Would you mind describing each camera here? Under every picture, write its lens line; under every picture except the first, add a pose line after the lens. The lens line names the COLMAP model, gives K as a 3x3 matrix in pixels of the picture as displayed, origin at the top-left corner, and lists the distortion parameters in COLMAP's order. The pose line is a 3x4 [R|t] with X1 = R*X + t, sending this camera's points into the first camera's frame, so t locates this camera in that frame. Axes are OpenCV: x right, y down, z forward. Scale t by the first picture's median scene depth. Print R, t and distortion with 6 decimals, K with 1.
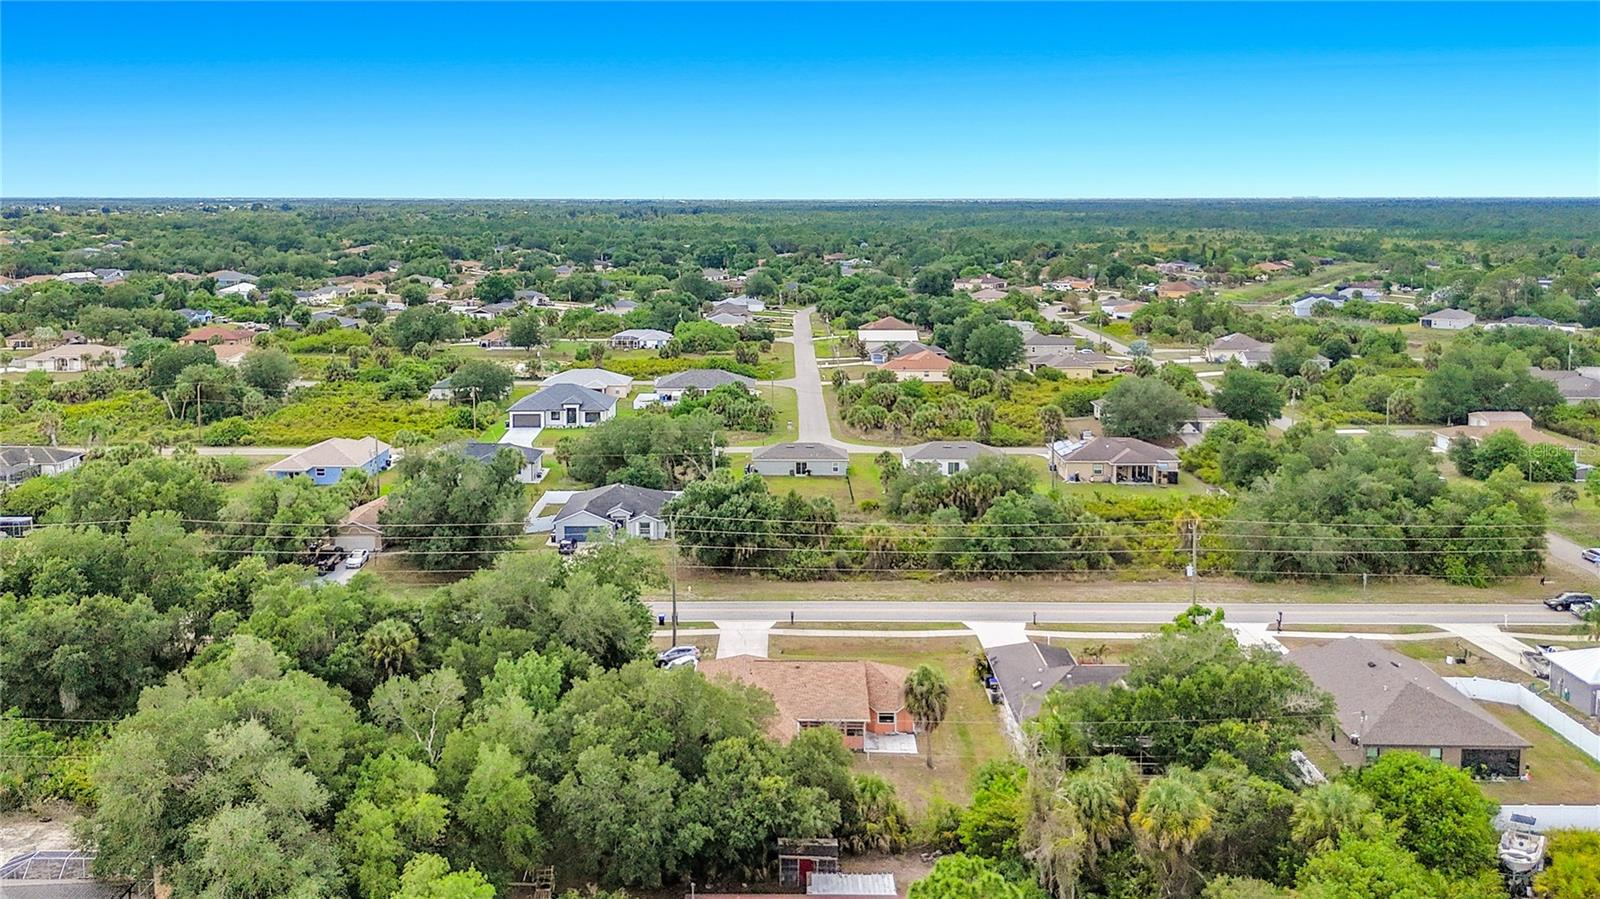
lens RADIAL K [[1150.1, 0, 799.4], [0, 1150.1, 449.0], [0, 0, 1]] dist [-0.002218, -0.001007]
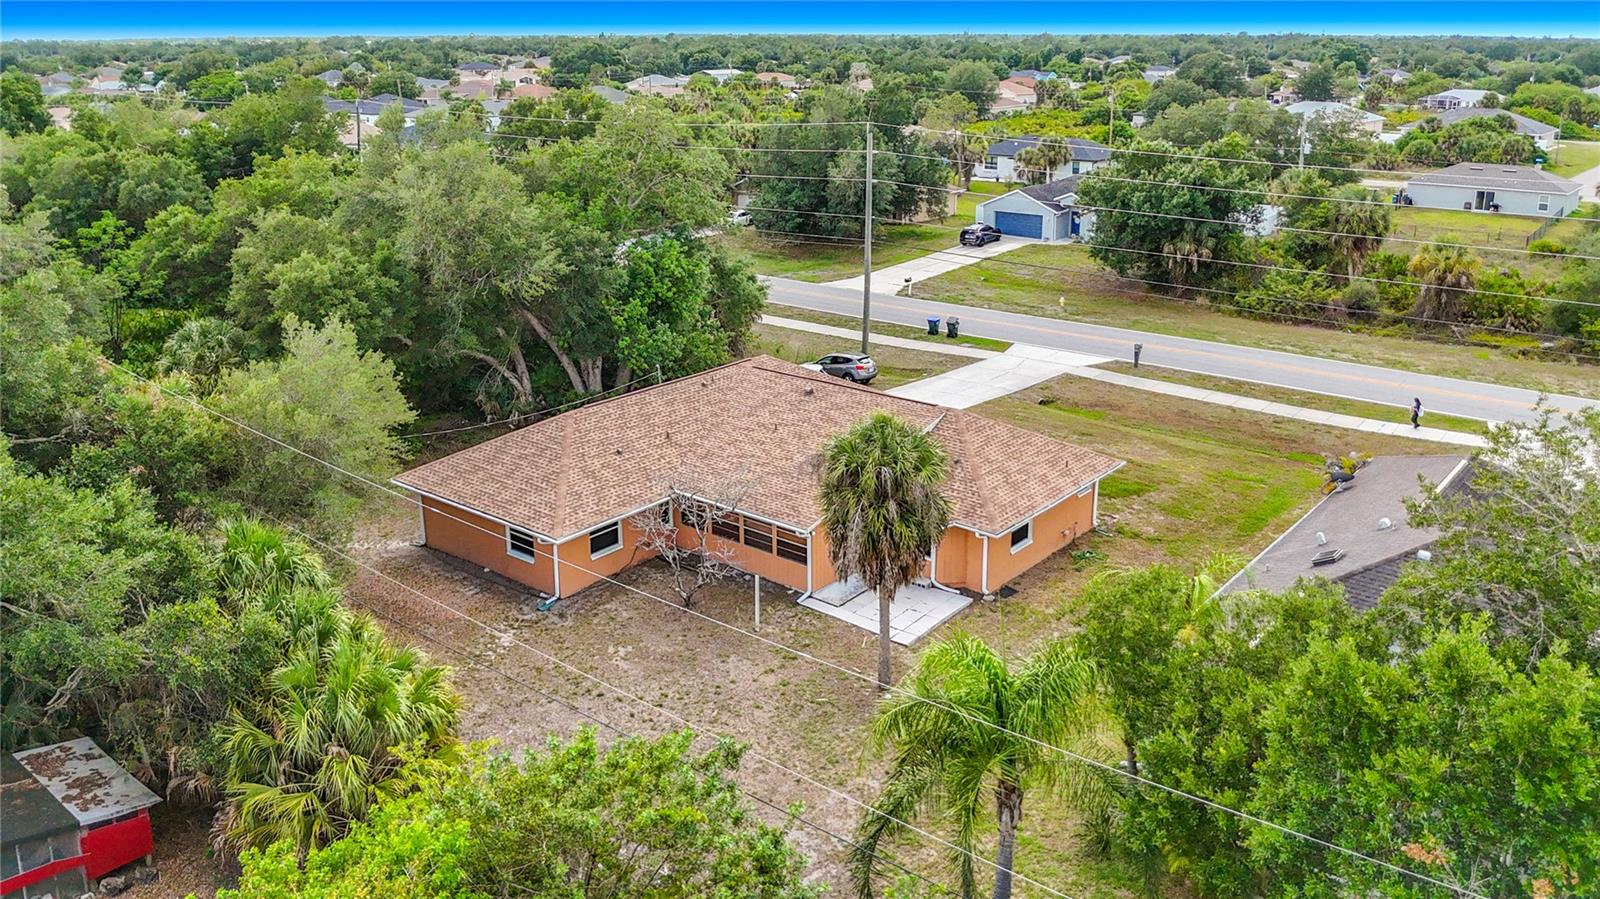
lens RADIAL K [[1150.1, 0, 799.9], [0, 1150.1, 450.7], [0, 0, 1]] dist [-0.002218, -0.001007]
pose [[0.813362, 0.197335, -0.547268, 0.139462], [-0.075447, 0.968549, 0.237111, 0.055742], [0.576846, -0.151567, 0.802668, 0.352727]]
